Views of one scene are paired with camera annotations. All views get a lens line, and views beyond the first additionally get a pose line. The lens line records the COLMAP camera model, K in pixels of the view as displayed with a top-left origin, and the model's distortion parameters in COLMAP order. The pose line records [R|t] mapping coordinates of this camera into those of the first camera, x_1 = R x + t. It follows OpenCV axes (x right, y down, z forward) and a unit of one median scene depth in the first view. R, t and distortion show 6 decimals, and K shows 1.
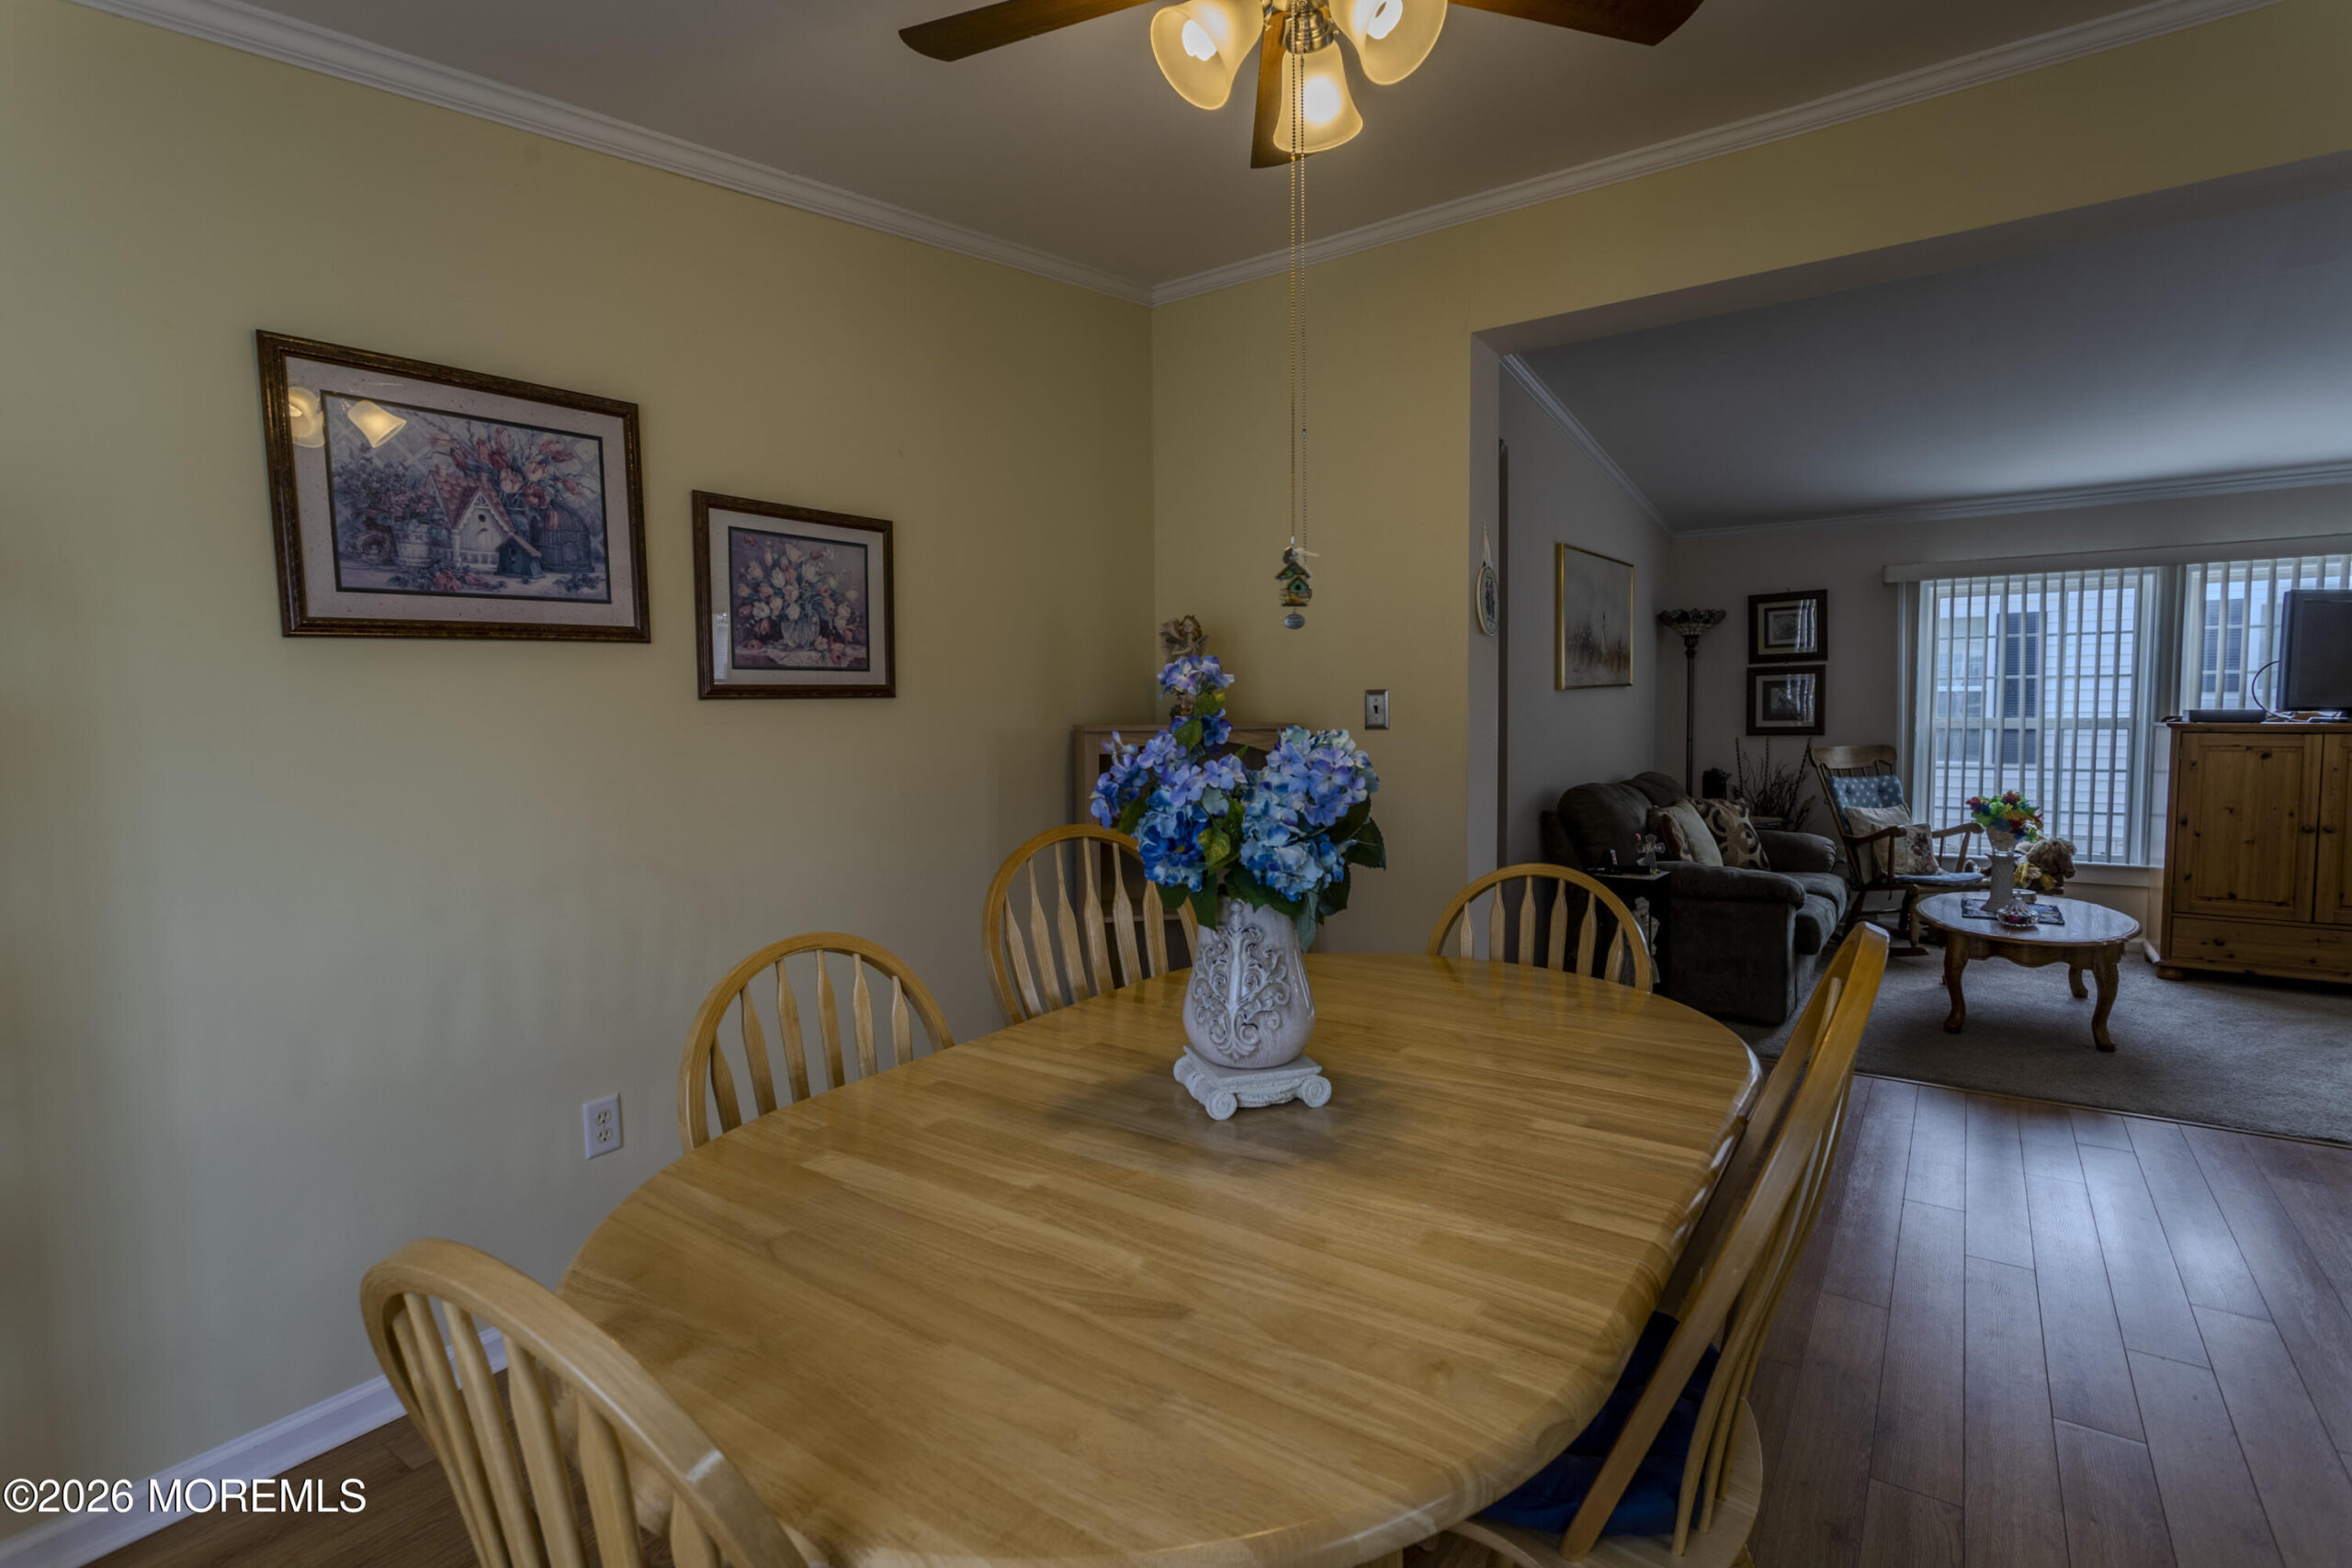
lens RADIAL K [[1112.5, 0, 1174.1], [0, 1112.5, 775.4], [0, 0, 1]] dist [-0.002263, 0.005697]
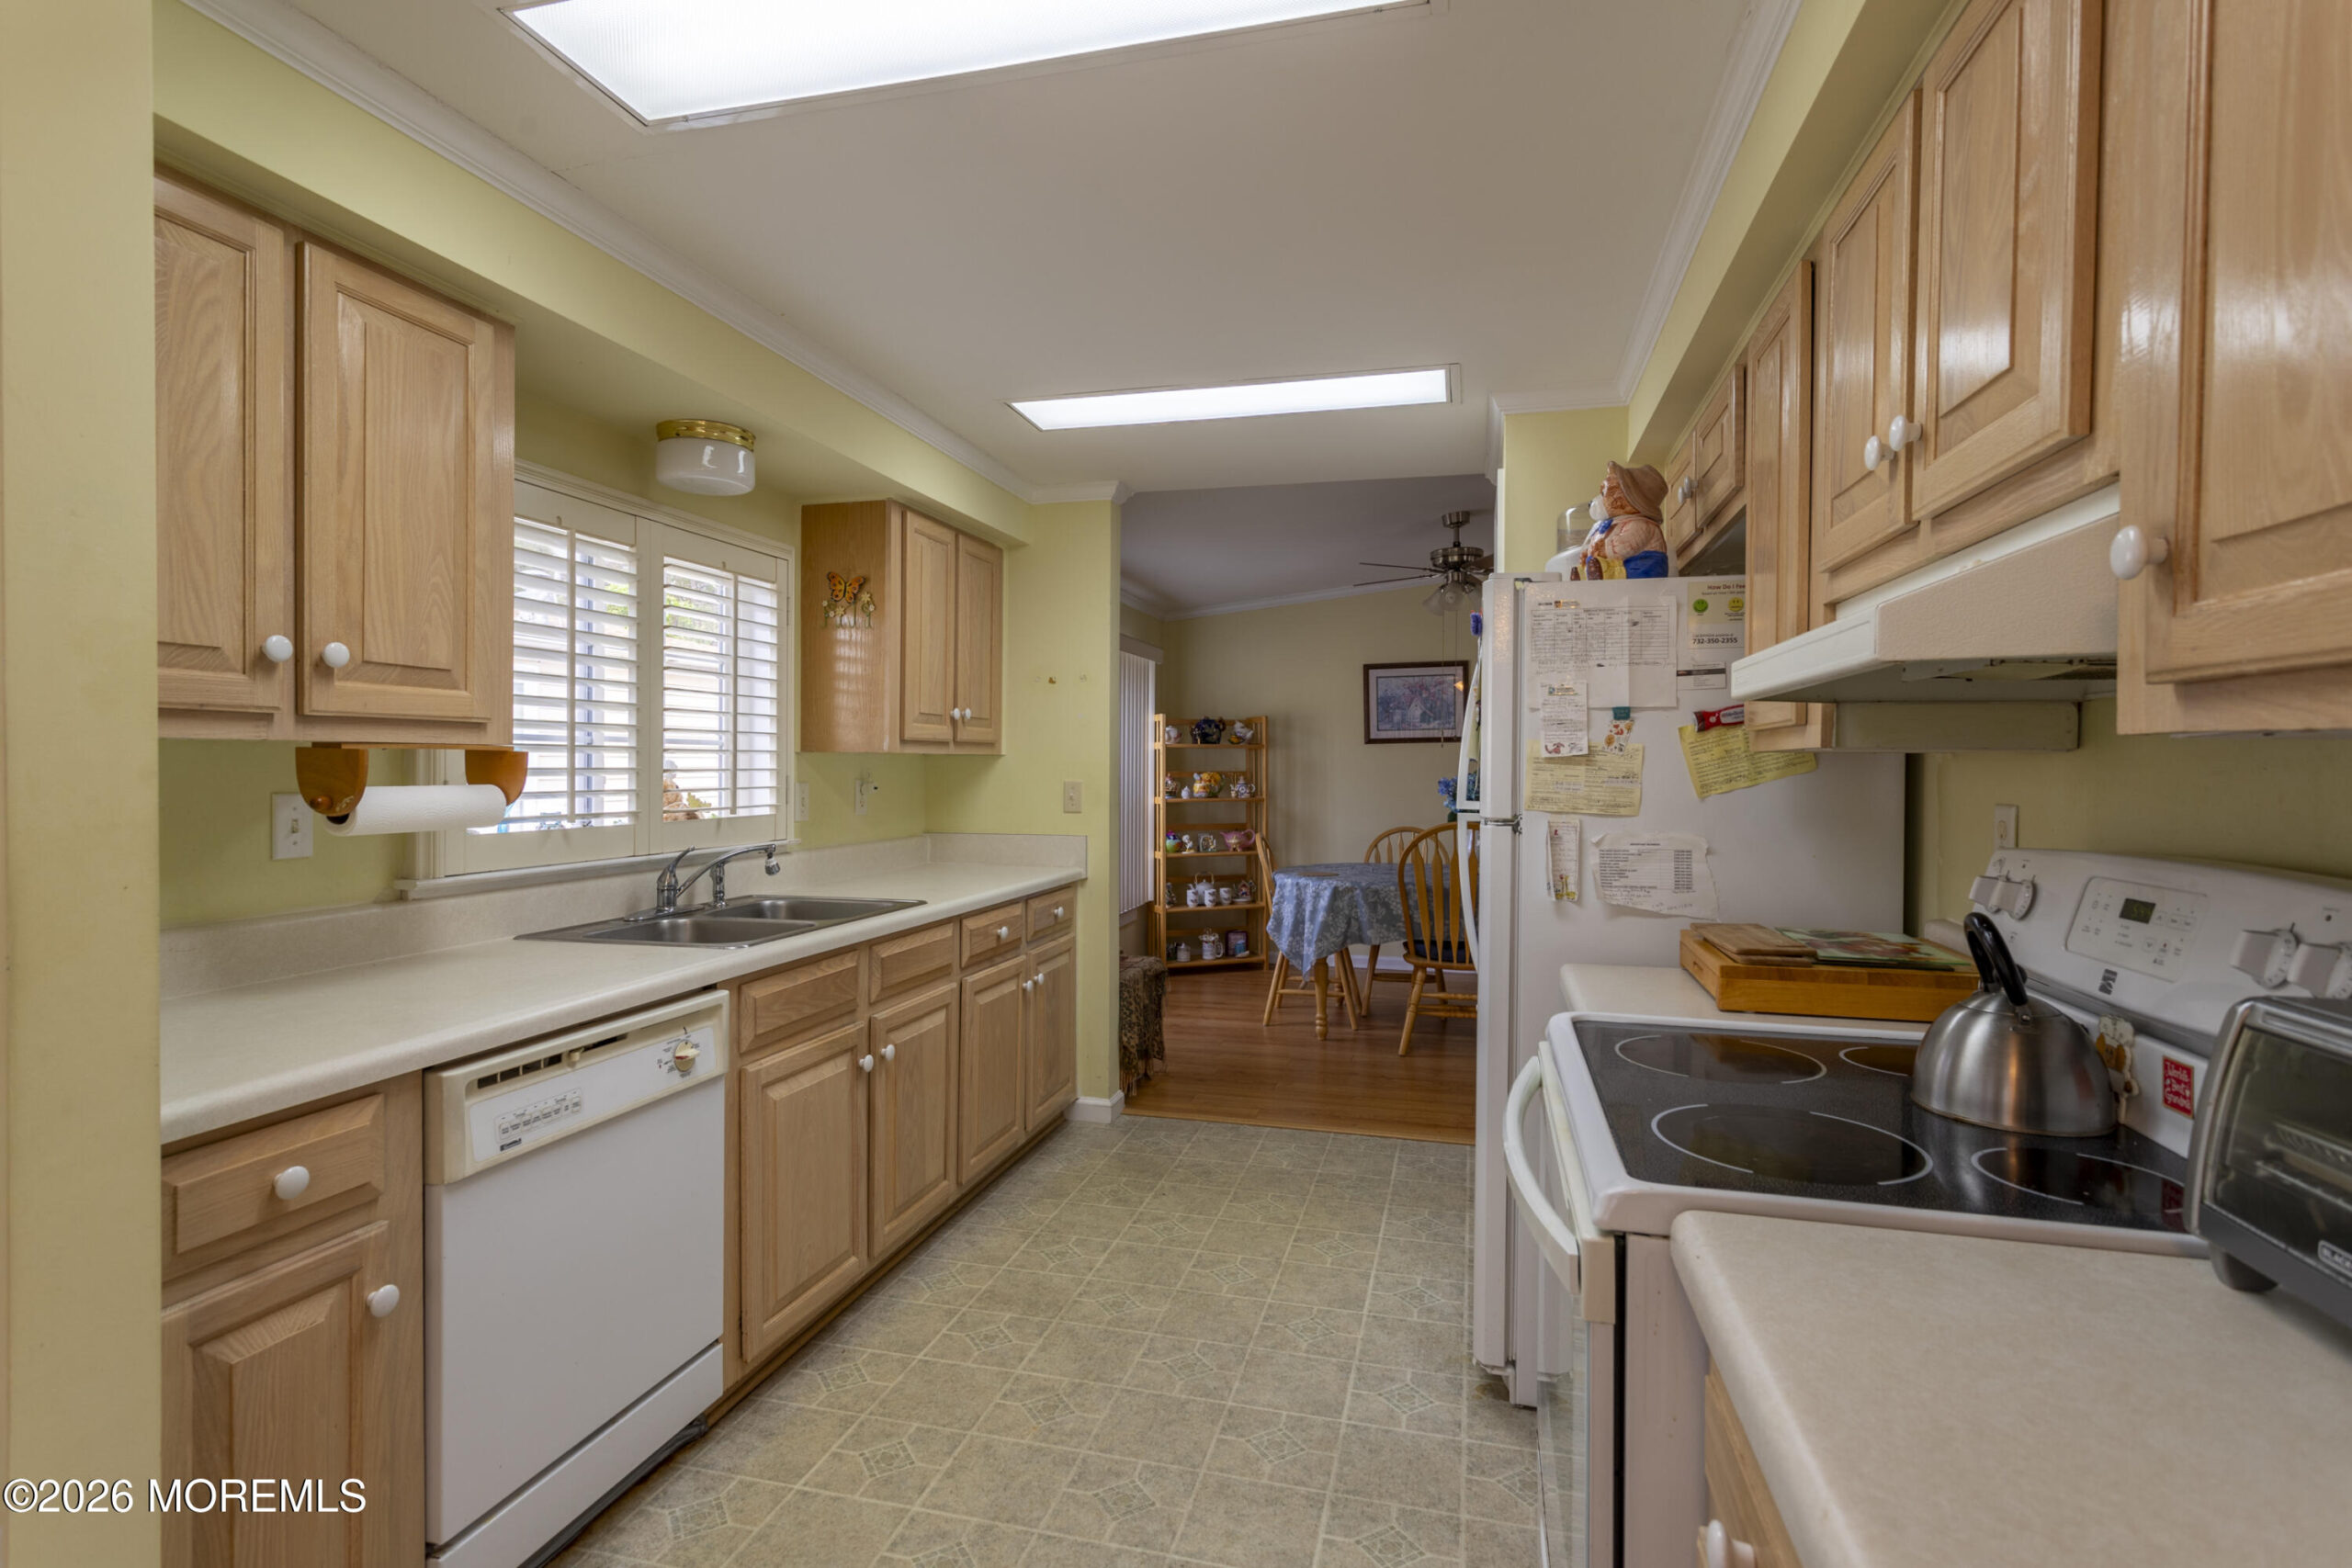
lens RADIAL K [[1138.6, 0, 1178.8], [0, 1138.6, 779.1], [0, 0, 1]] dist [0.002736, 0.002025]
pose [[0.348480, 0.028266, -0.936890, 1.678687], [-0.069839, 0.997550, 0.004119, 0.014101], [0.934711, 0.063996, 0.349600, -0.597022]]
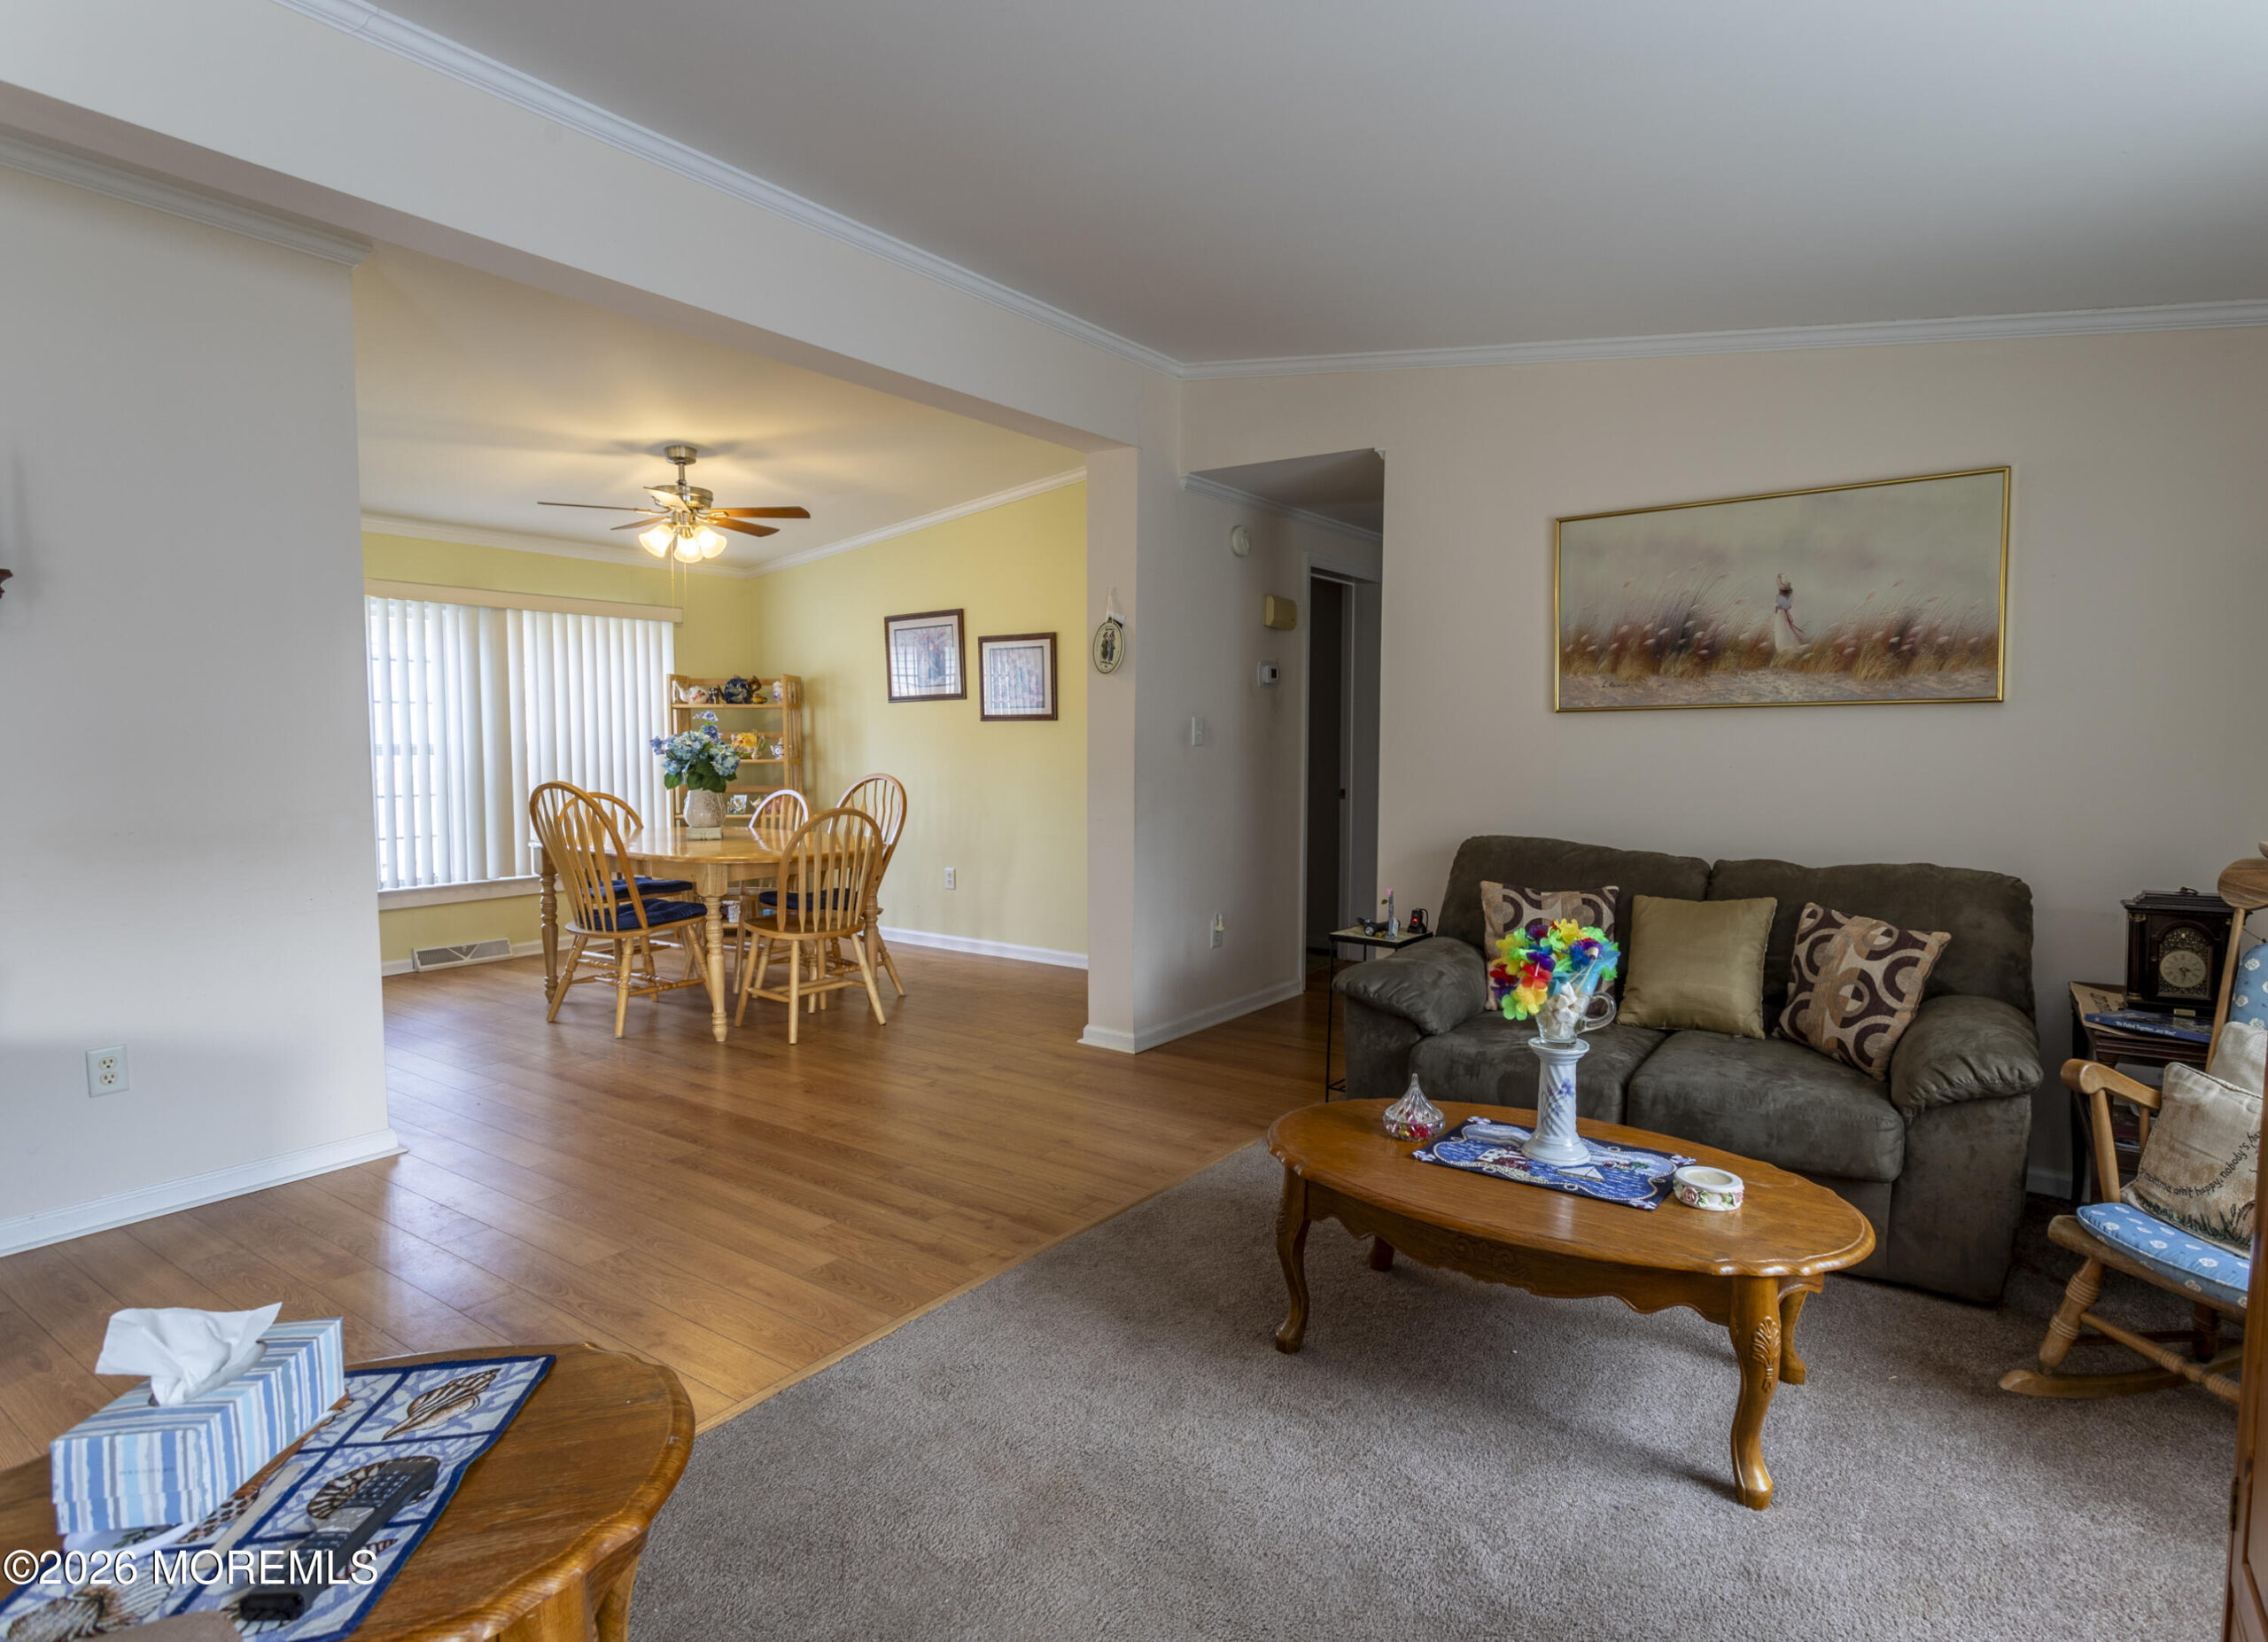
lens RADIAL K [[1191.2, 0, 1233.3], [0, 1191.2, 815.6], [0, 0, 1]] dist [0.000539, 0.000785]
pose [[0.033030, 0.085330, -0.995805, 1.947219], [-0.067885, 0.994239, 0.082944, -0.101082], [0.997146, 0.064861, 0.038632, 1.276043]]
